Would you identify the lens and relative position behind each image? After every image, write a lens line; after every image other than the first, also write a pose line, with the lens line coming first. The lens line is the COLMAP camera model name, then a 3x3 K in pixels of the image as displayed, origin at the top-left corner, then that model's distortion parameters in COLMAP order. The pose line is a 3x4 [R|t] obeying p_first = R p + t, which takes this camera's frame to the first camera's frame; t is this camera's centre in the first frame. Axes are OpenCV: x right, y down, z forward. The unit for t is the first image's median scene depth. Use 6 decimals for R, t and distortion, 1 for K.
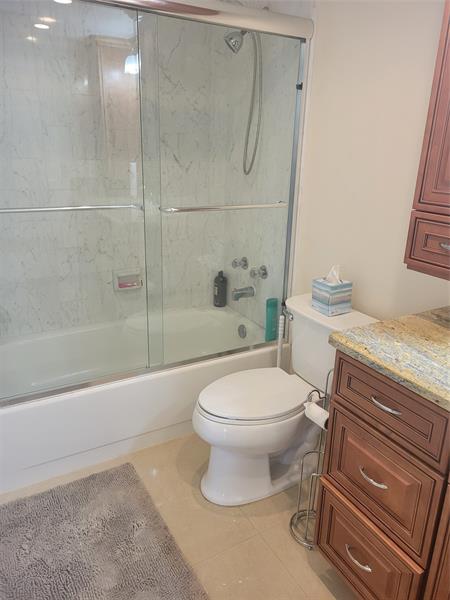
lens RADIAL K [[449.3, 0, 225.0], [0, 449.3, 300.0], [0, 0, 1]] dist [0.062132, -0.050808]
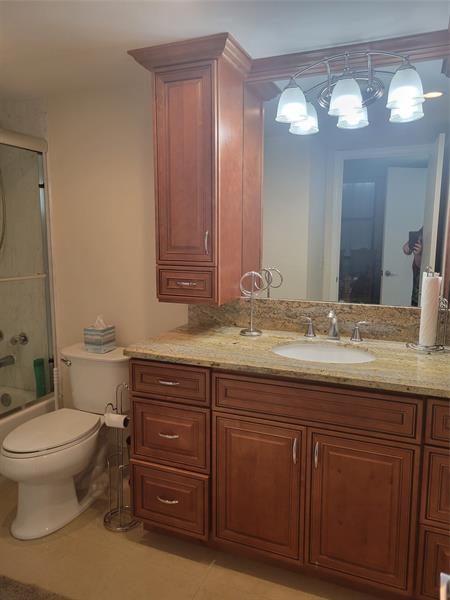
lens RADIAL K [[441.2, 0, 226.7], [0, 441.2, 306.7], [0, 0, 1]] dist [0.058364, -0.047481]
pose [[0.787719, -0.113328, 0.605521, -0.251482], [0.213716, 0.972160, -0.096074, 0.105893], [-0.577775, 0.205089, 0.790009, -0.253568]]
